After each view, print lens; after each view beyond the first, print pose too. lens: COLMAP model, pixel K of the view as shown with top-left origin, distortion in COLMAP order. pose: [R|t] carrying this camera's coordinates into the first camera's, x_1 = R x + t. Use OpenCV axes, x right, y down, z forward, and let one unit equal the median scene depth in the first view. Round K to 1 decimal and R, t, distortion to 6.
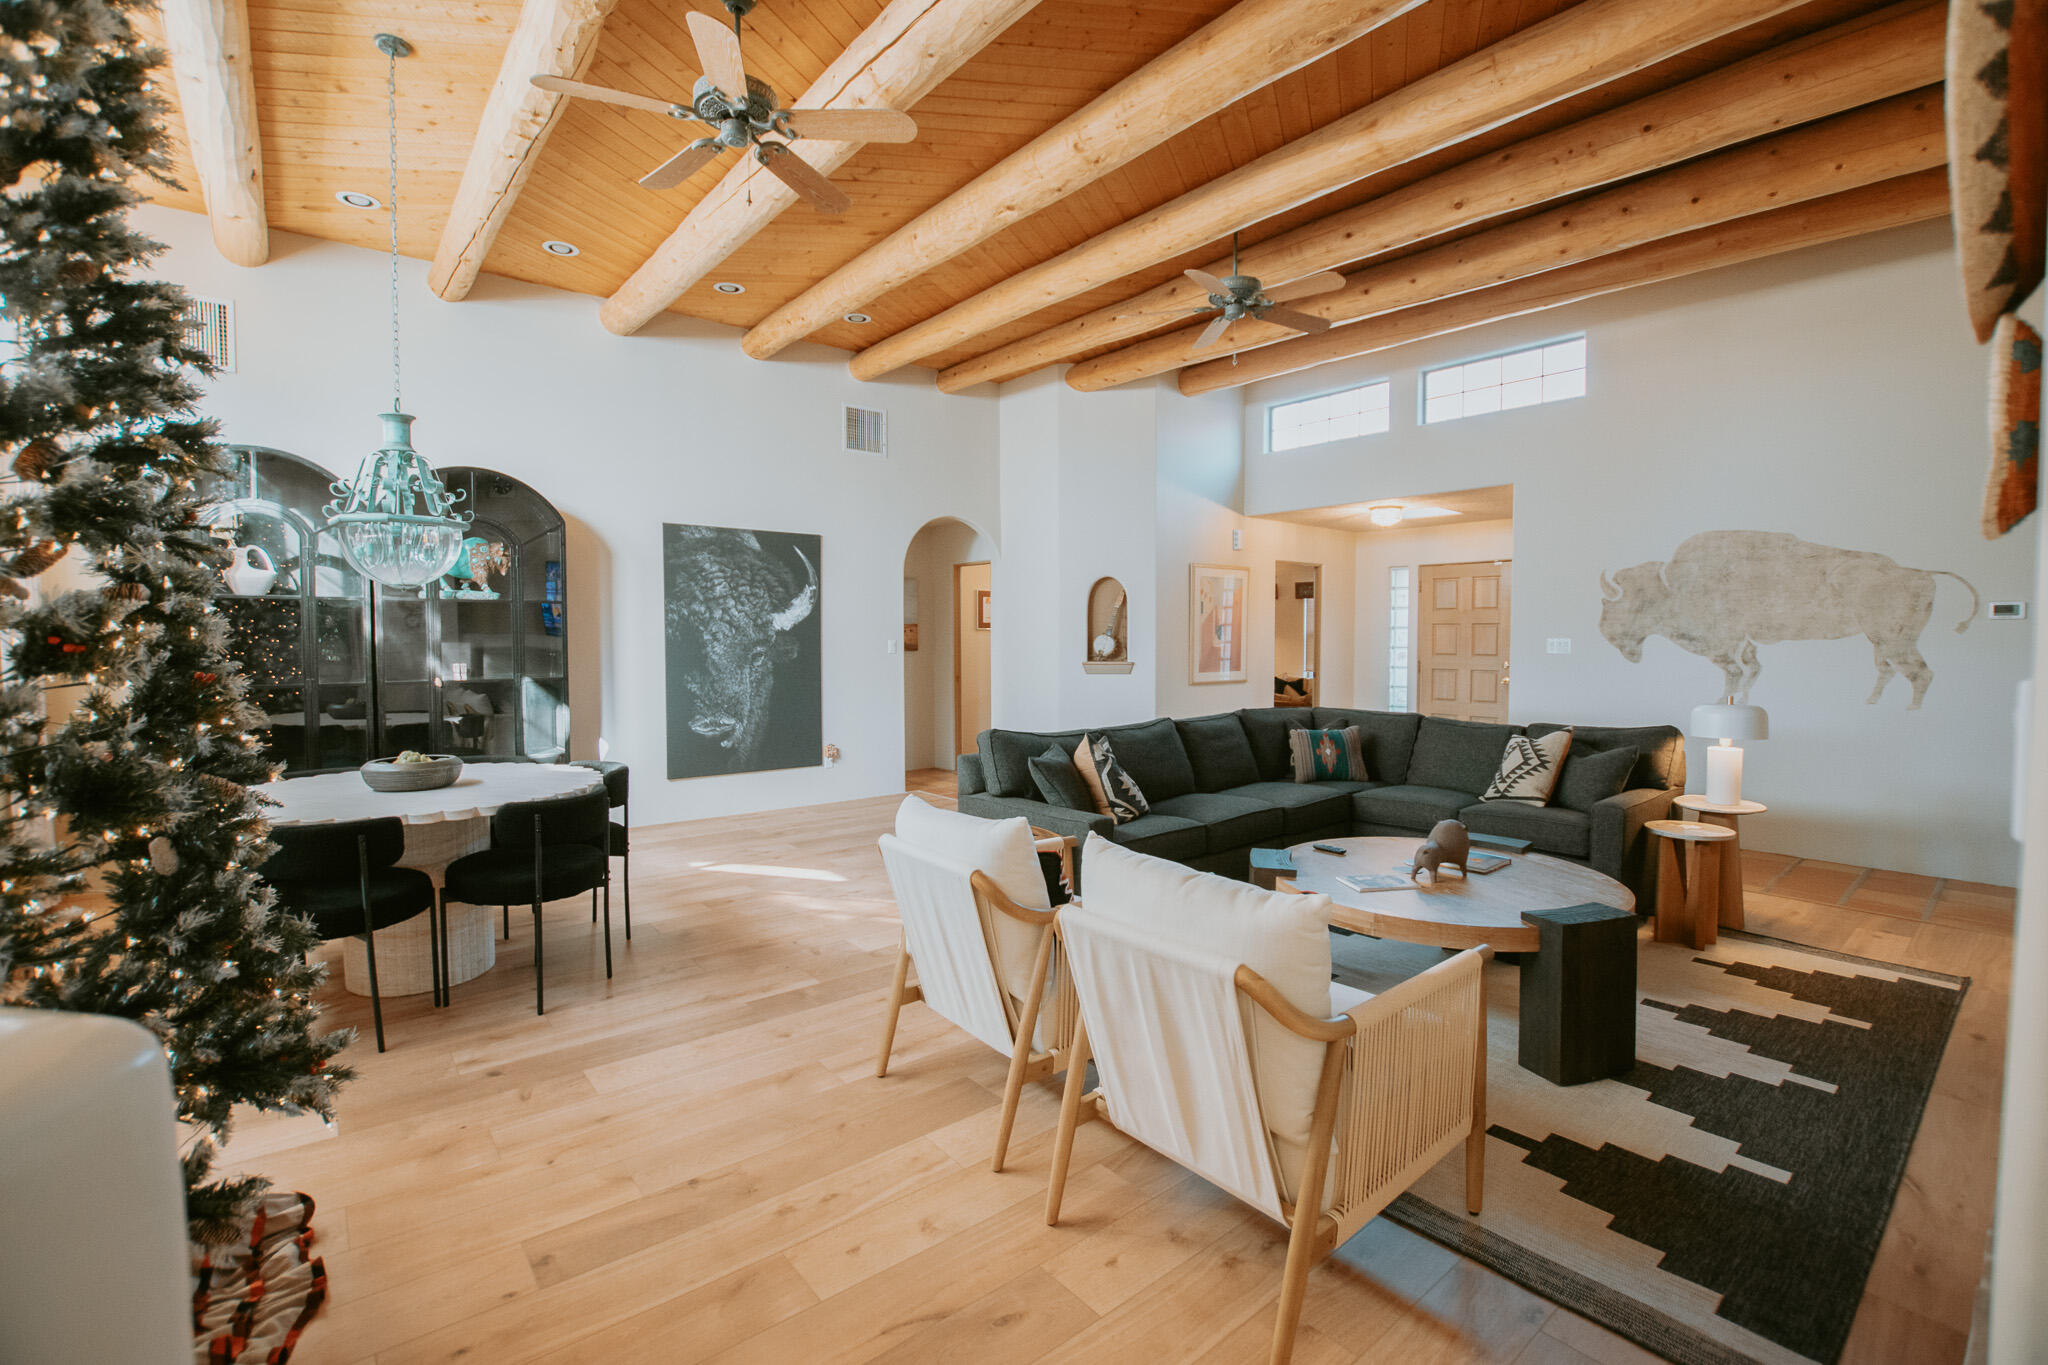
lens RADIAL K [[902.1, 0, 1030.7], [0, 902.1, 671.2], [0, 0, 1]] dist [-0.029868, 0.000041]
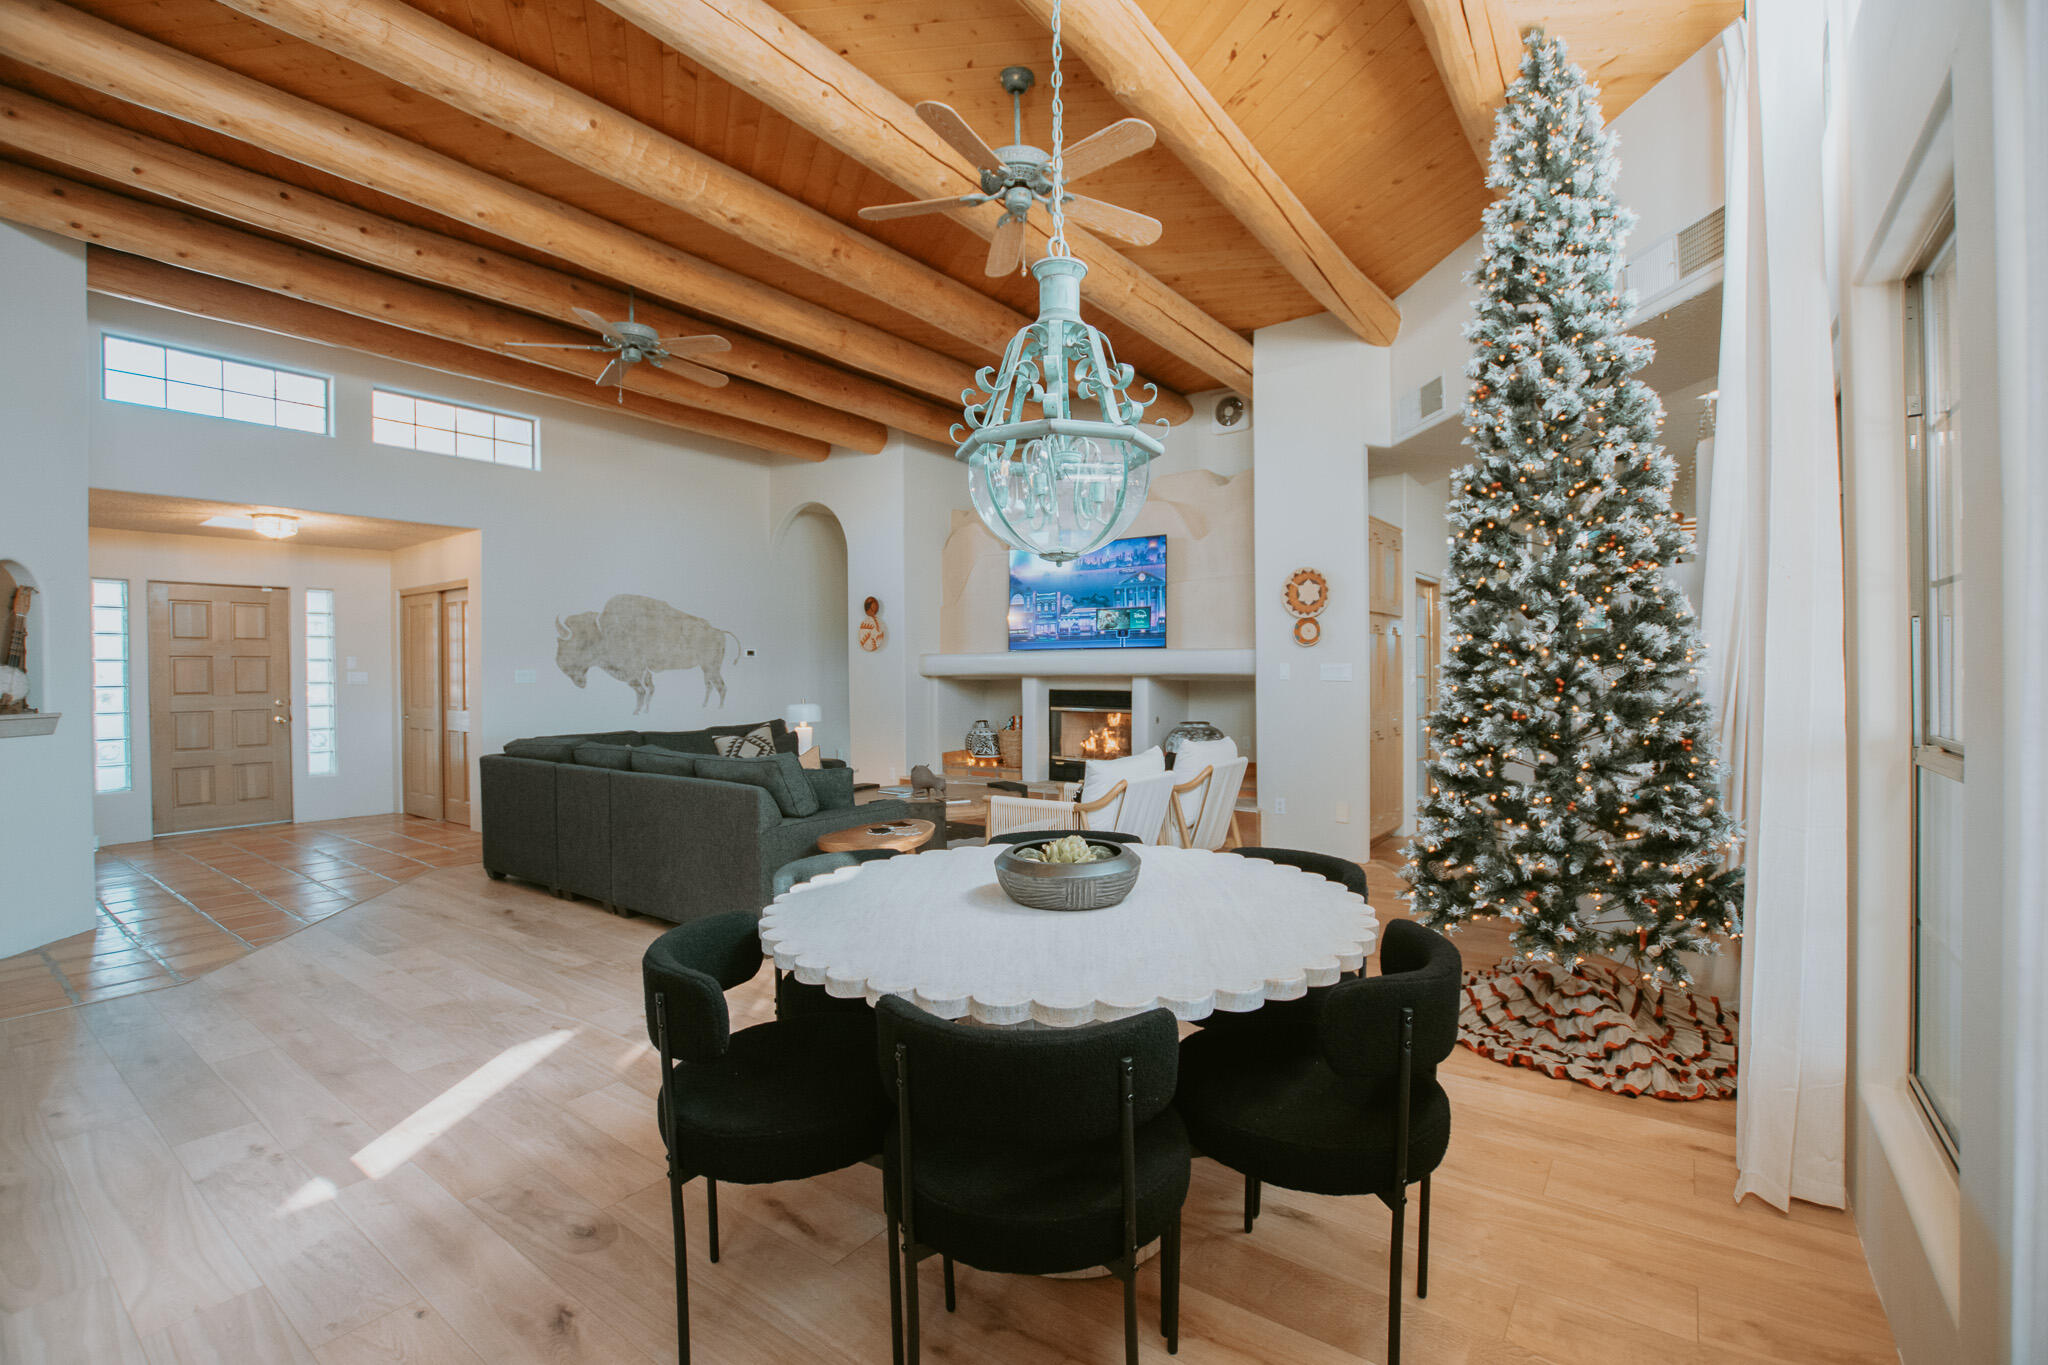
lens RADIAL K [[902.1, 0, 1030.7], [0, 902.1, 671.2], [0, 0, 1]] dist [-0.029868, 0.000041]
pose [[-0.252843, 0.002692, 0.967504, -0.821265], [0.048111, 0.998794, 0.009794, -0.016903], [-0.966310, 0.049024, -0.252668, 0.758448]]
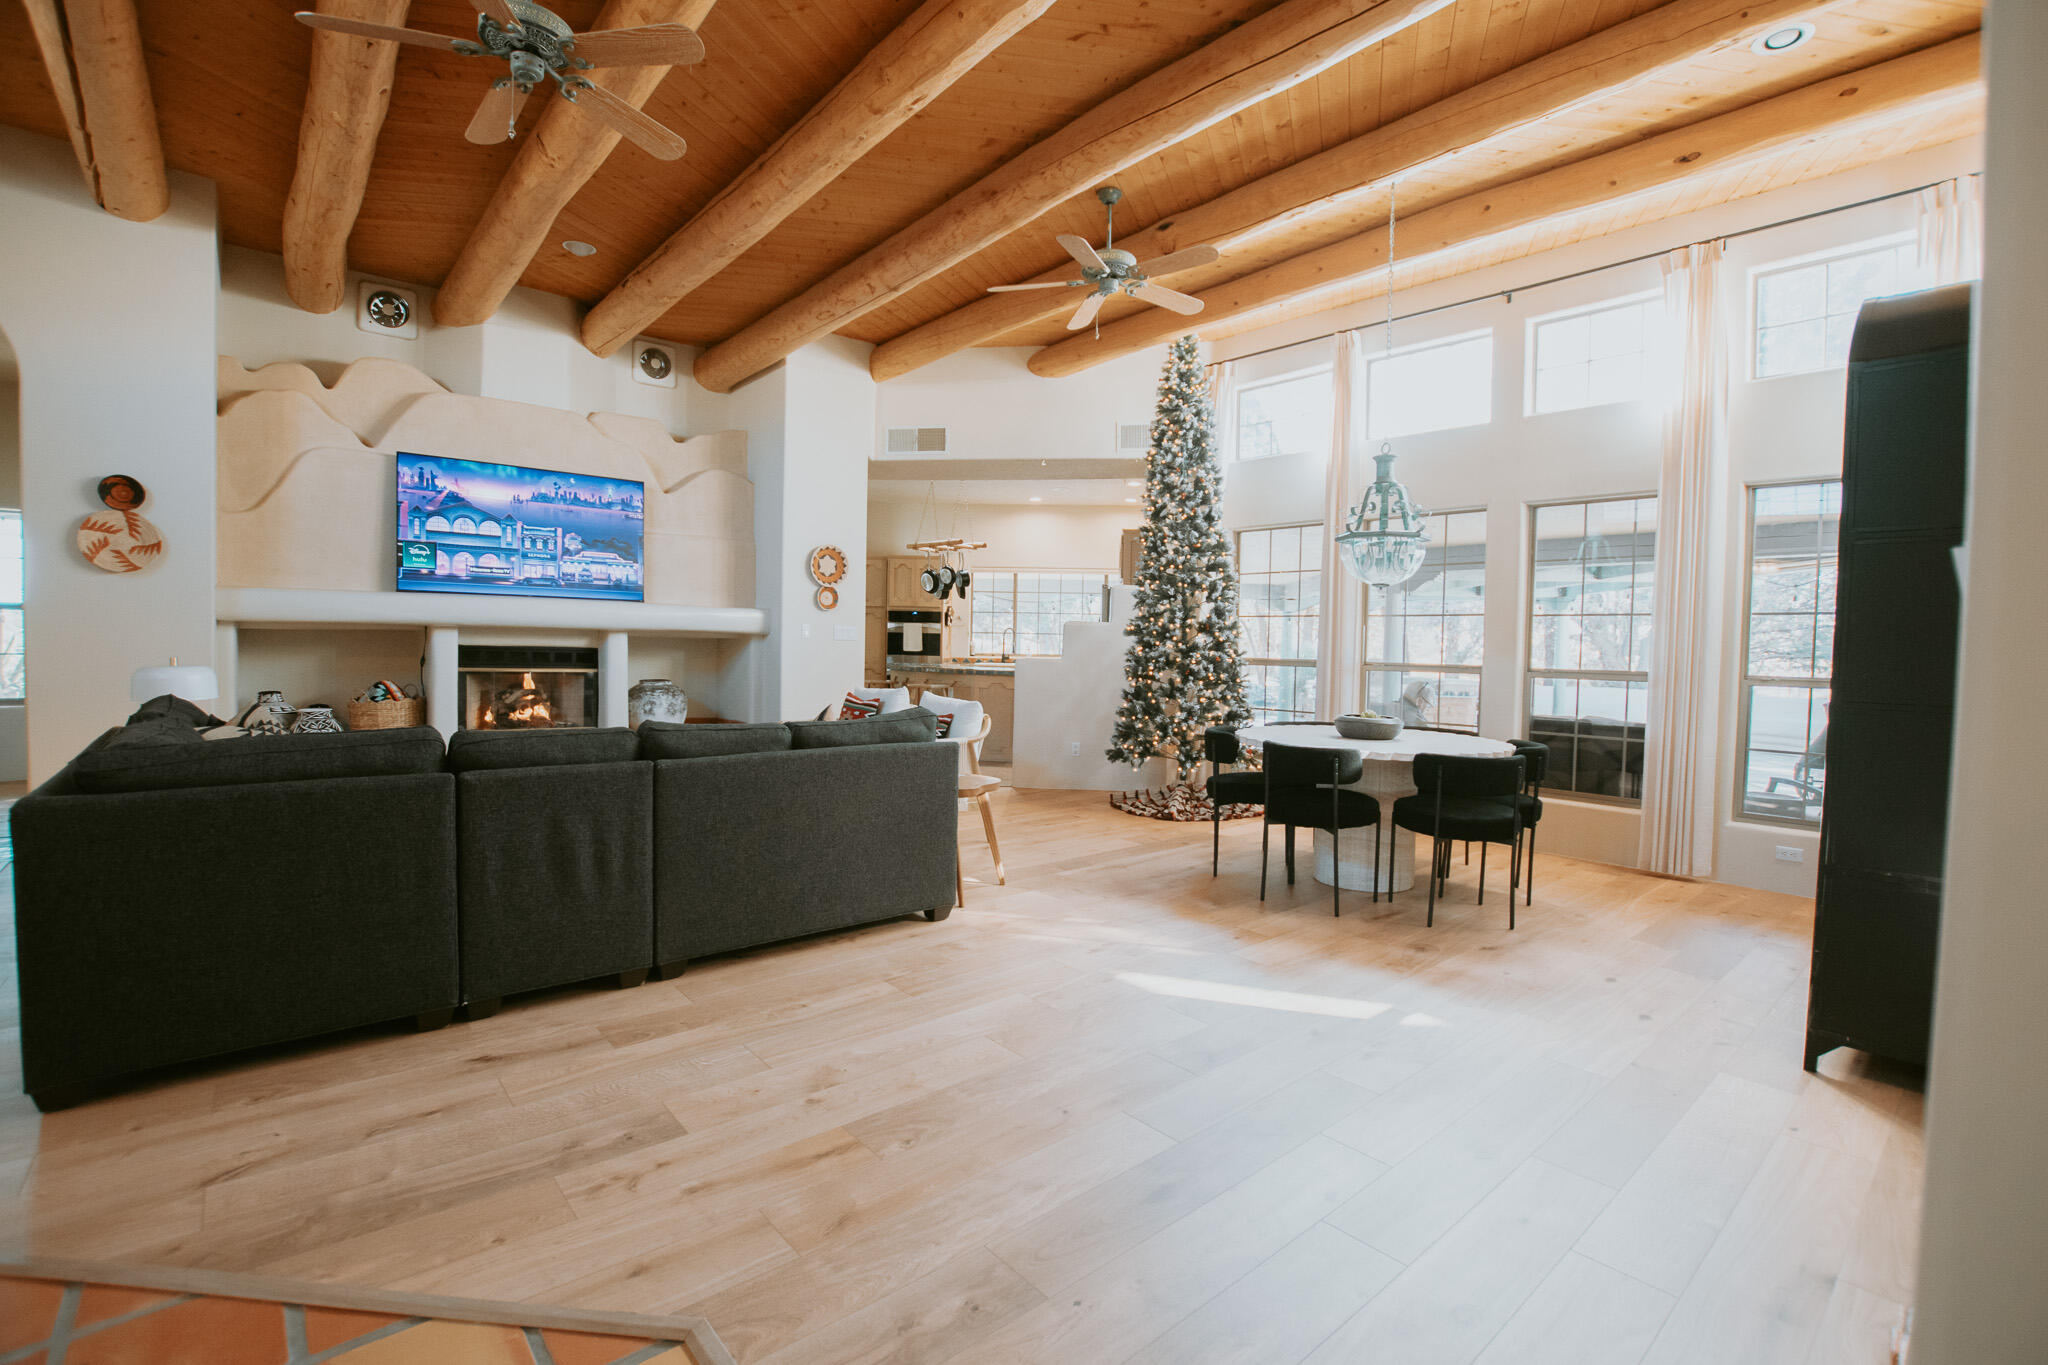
lens RADIAL K [[902.1, 0, 1030.7], [0, 902.1, 671.2], [0, 0, 1]] dist [-0.029868, 0.000041]
pose [[-0.999461, -0.021770, -0.024567, -0.100824], [-0.023536, 0.996975, 0.074073, -0.038265], [0.022881, 0.074611, -0.996950, 1.503962]]
